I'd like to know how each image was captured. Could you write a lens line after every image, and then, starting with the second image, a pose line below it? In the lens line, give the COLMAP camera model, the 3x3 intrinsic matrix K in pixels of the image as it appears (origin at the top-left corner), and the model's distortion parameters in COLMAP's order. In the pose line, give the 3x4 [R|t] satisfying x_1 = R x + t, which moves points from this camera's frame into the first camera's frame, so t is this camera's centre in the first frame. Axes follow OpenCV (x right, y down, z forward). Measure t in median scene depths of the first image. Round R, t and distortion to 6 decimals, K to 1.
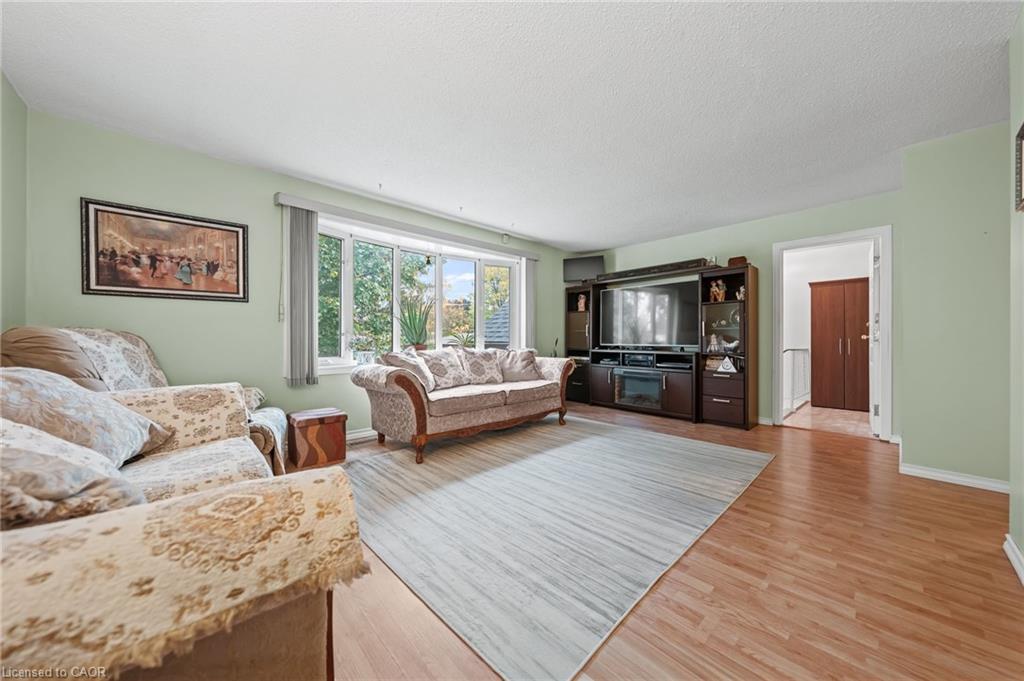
lens RADIAL K [[349.9, 0, 516.9], [0, 349.9, 341.5], [0, 0, 1]] dist [0.000873, -0.000171]
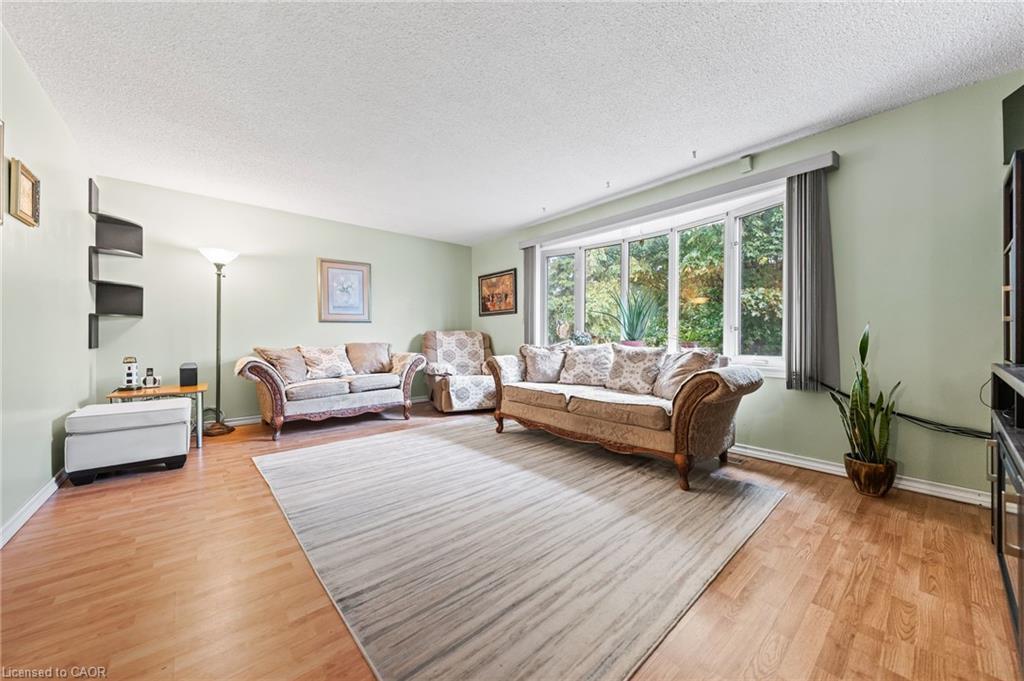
lens RADIAL K [[367.2, 0, 516.2], [0, 367.2, 335.7], [0, 0, 1]] dist [0.003230, 0.000108]
pose [[-0.027191, -0.008369, -0.999595, 0.939052], [-0.009786, 0.999919, -0.008106, 0.009012], [0.999582, 0.009562, -0.027270, 0.995008]]
